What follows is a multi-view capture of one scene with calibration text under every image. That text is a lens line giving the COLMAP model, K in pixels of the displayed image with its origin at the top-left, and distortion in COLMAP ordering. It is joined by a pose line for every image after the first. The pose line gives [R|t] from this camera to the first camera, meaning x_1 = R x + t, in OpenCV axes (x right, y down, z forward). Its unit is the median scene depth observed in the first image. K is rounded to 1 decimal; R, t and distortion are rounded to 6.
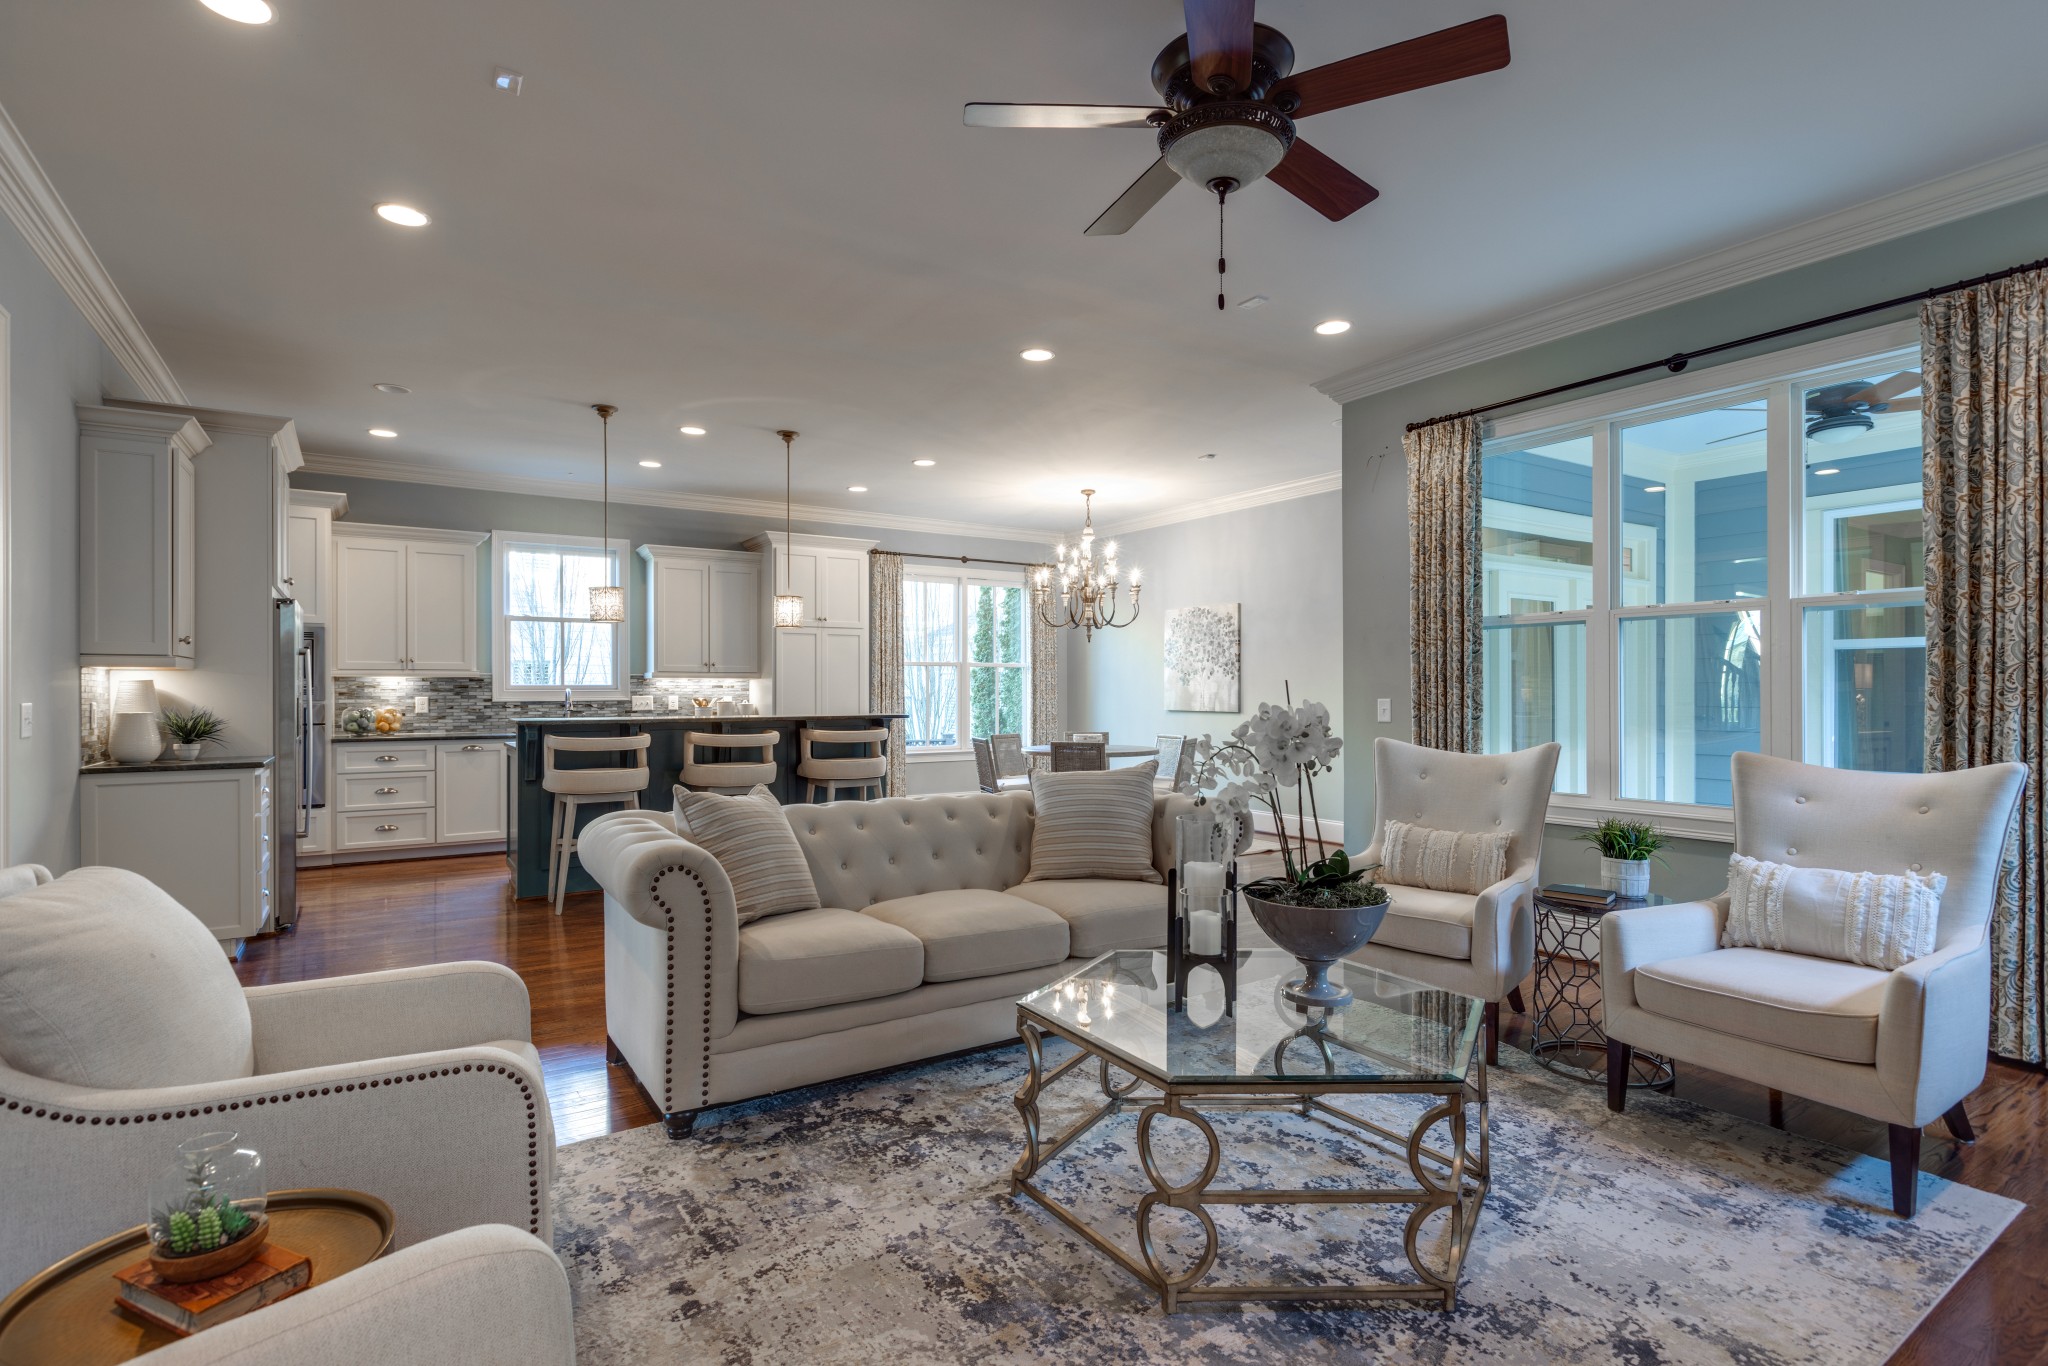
lens RADIAL K [[996.9, 0, 1024.1], [0, 996.9, 689.2], [0, 0, 1]] dist [0.000331, 0.000408]
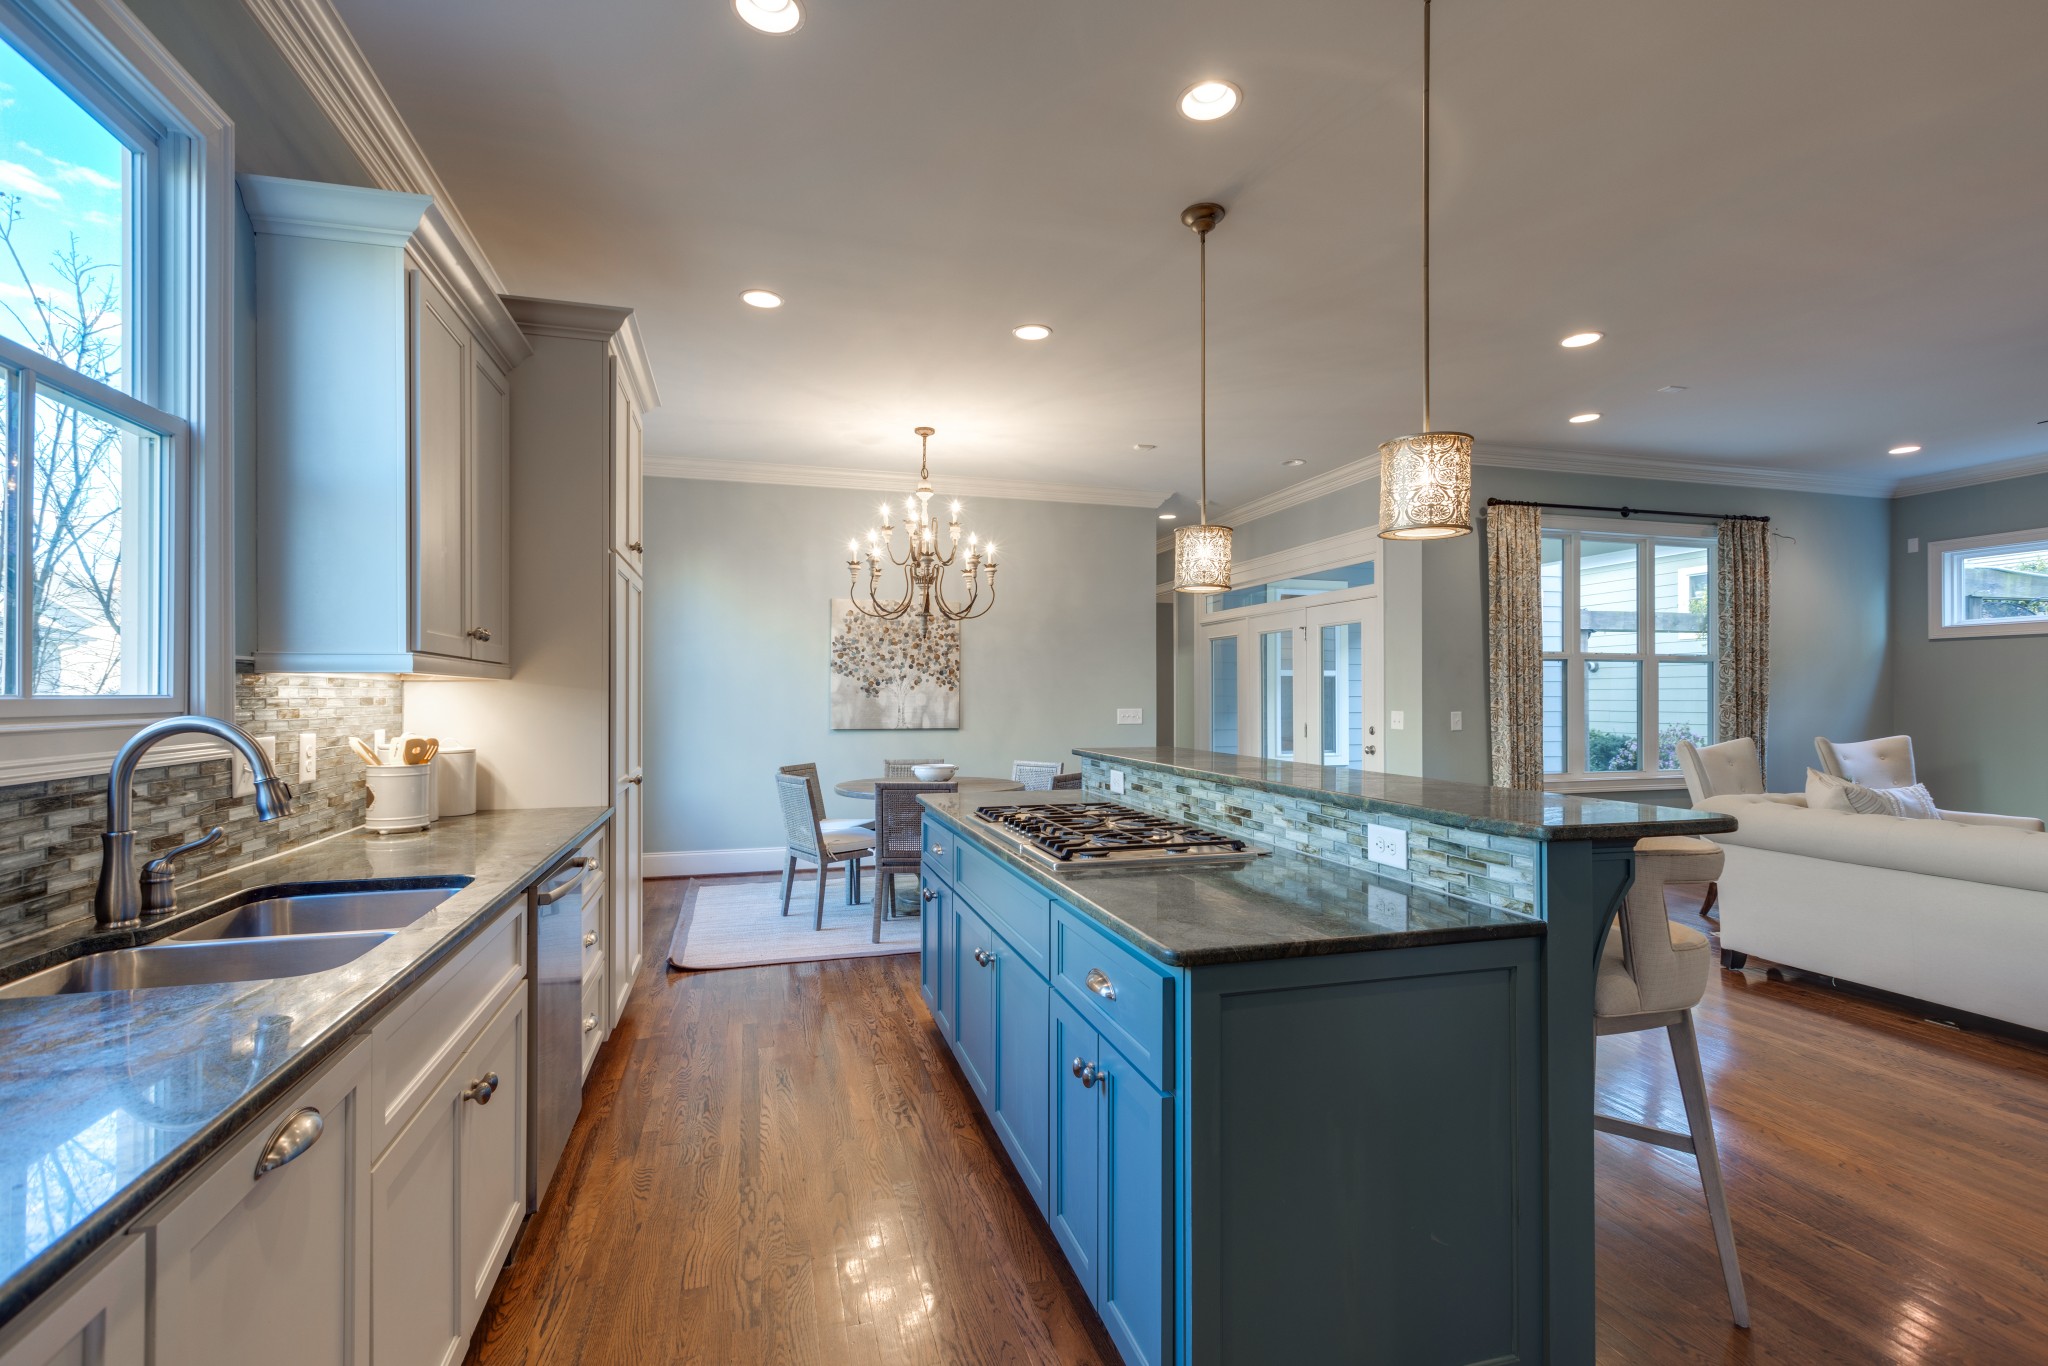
lens RADIAL K [[933.6, 0, 1024.0], [0, 933.6, 683.0], [0, 0, 1]] dist [0.002900, 0.000198]
pose [[0.289196, 0.014637, 0.957158, -0.630896], [-0.002486, 0.999891, -0.014539, -0.005480], [-0.957267, 0.001825, 0.289201, 0.824887]]
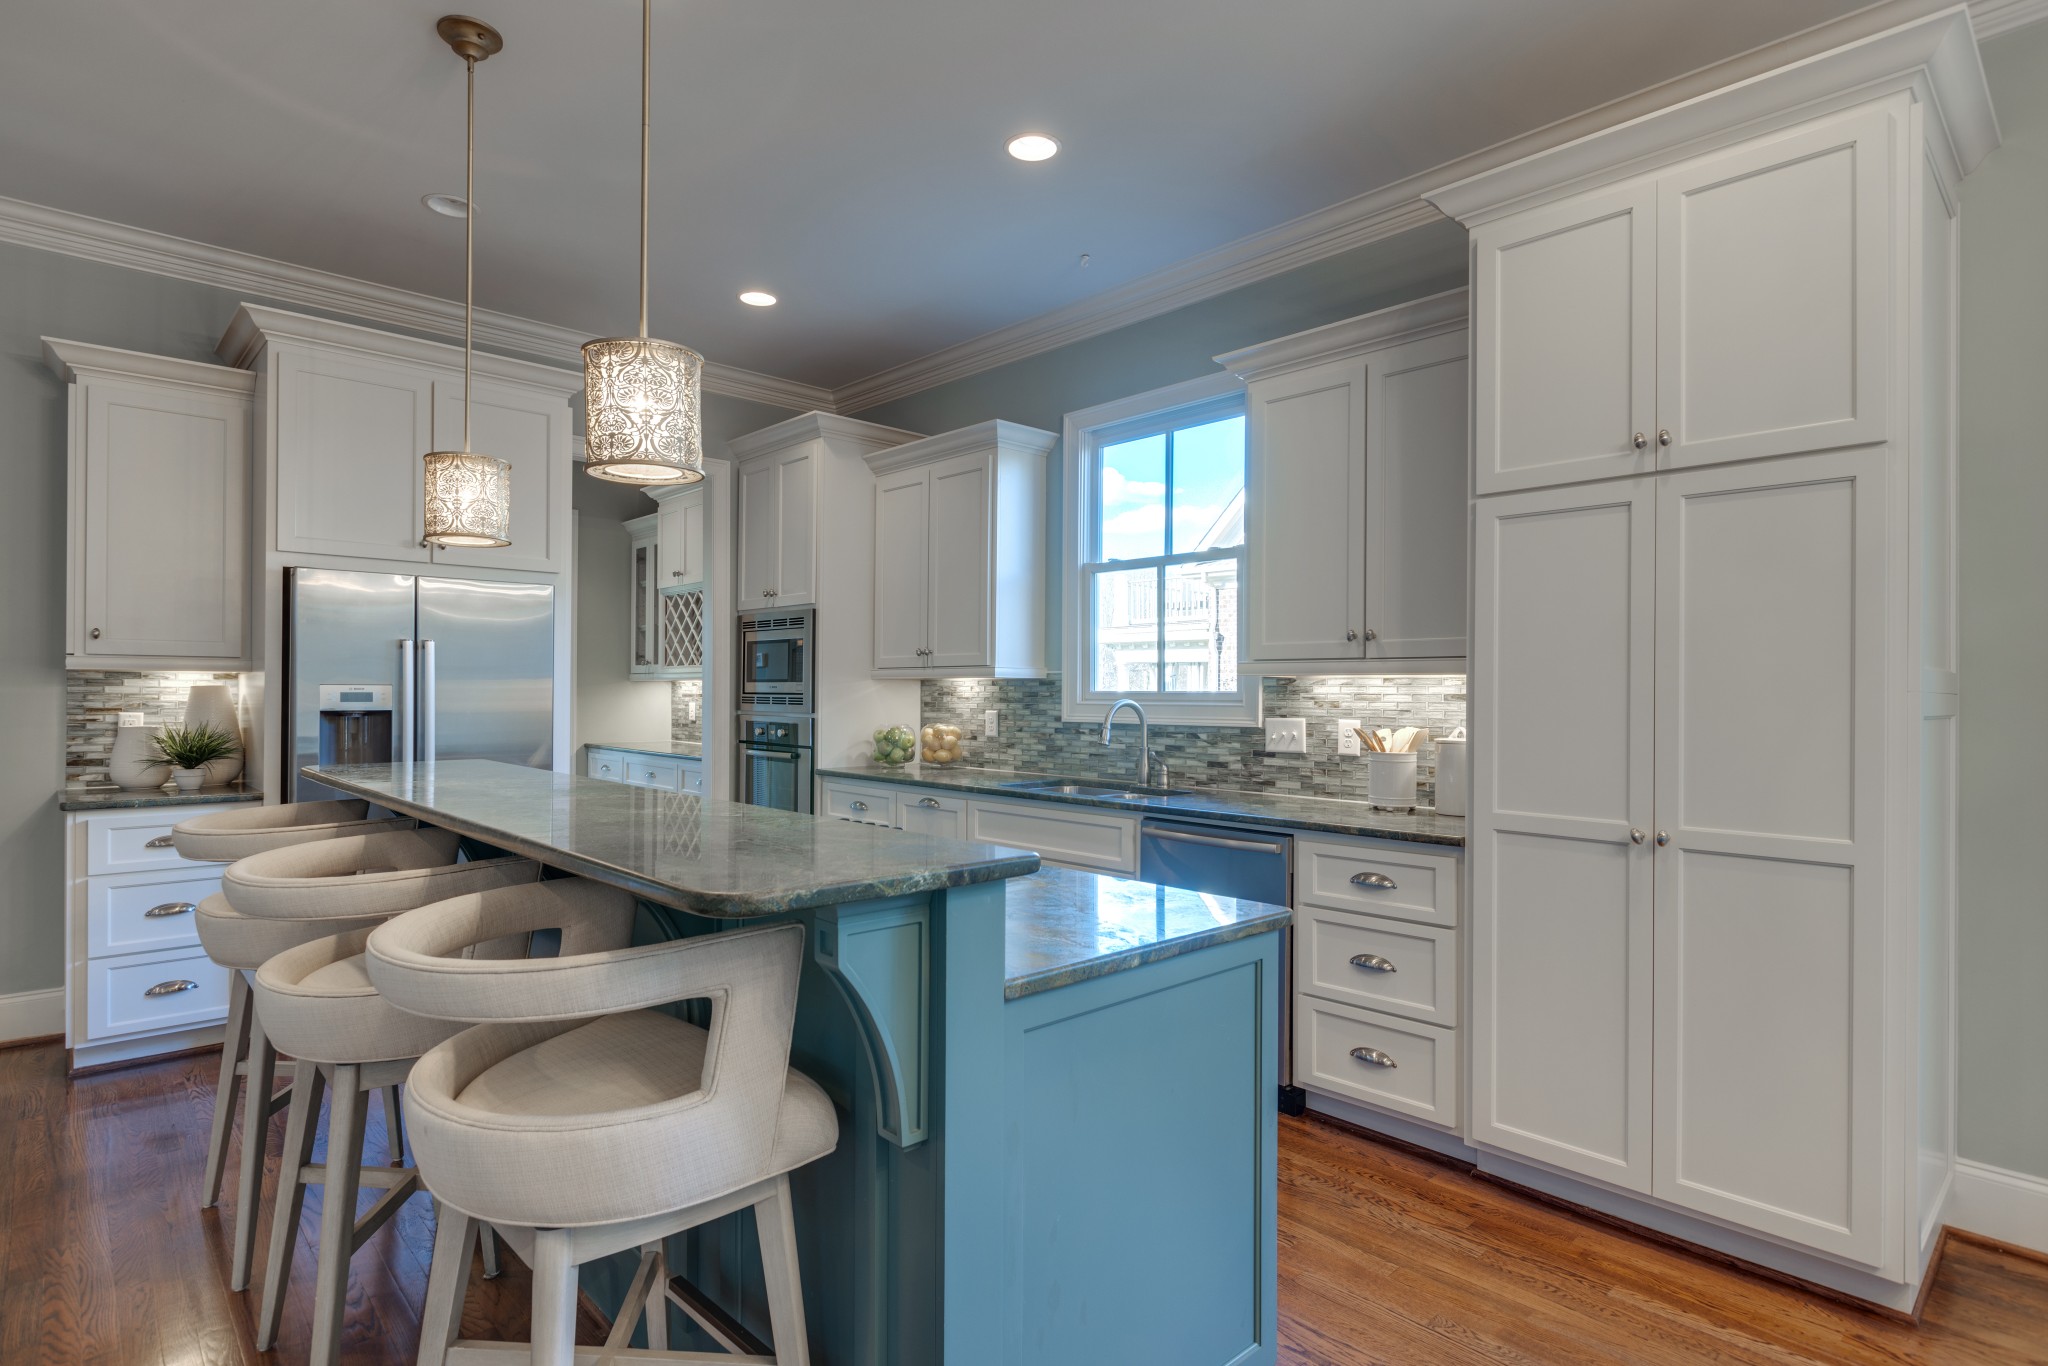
lens RADIAL K [[1048.3, 0, 1024.5], [0, 1048.3, 687.2], [0, 0, 1]] dist [0.001286, 0.000218]
pose [[0.180657, -0.000930, -0.983546, 0.041778], [-0.005112, 0.999985, -0.001884, -0.005760], [0.983533, 0.005368, 0.180649, 0.910735]]
